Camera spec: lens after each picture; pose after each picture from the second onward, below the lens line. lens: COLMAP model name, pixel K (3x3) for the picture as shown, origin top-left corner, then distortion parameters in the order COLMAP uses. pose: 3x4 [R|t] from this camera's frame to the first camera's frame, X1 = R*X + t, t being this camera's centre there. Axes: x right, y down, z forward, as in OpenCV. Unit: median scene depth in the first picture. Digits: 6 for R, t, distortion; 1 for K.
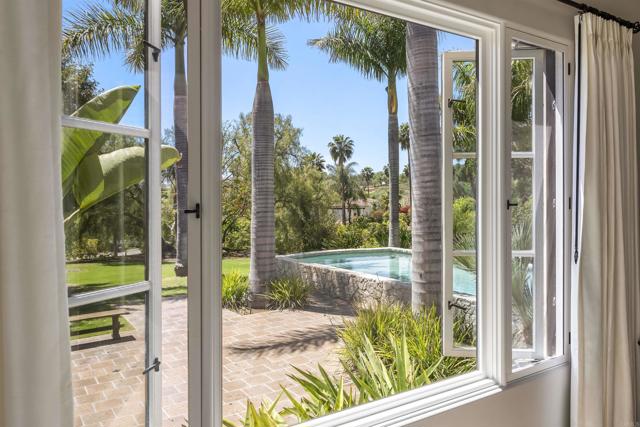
lens RADIAL K [[482.4, 0, 319.9], [0, 482.4, 210.3], [0, 0, 1]] dist [-0.009815, -0.000879]
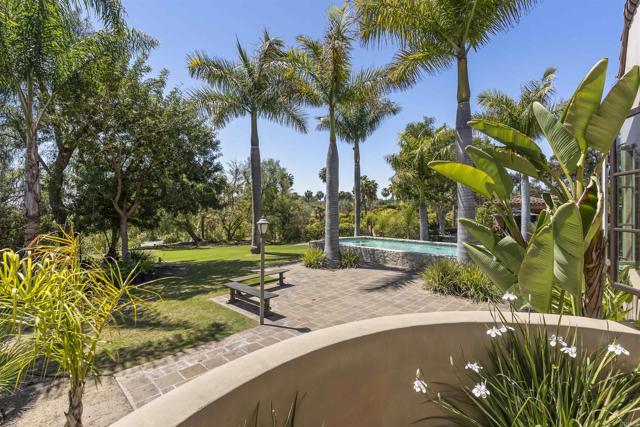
lens RADIAL K [[291.0, 0, 320.4], [0, 291.0, 217.0], [0, 0, 1]] dist [-0.011258, 0.004201]
pose [[0.974242, 0.008649, 0.225338, -0.224974], [-0.007619, 0.999956, -0.005441, 0.009386], [-0.225375, 0.003585, 0.974265, -0.026595]]
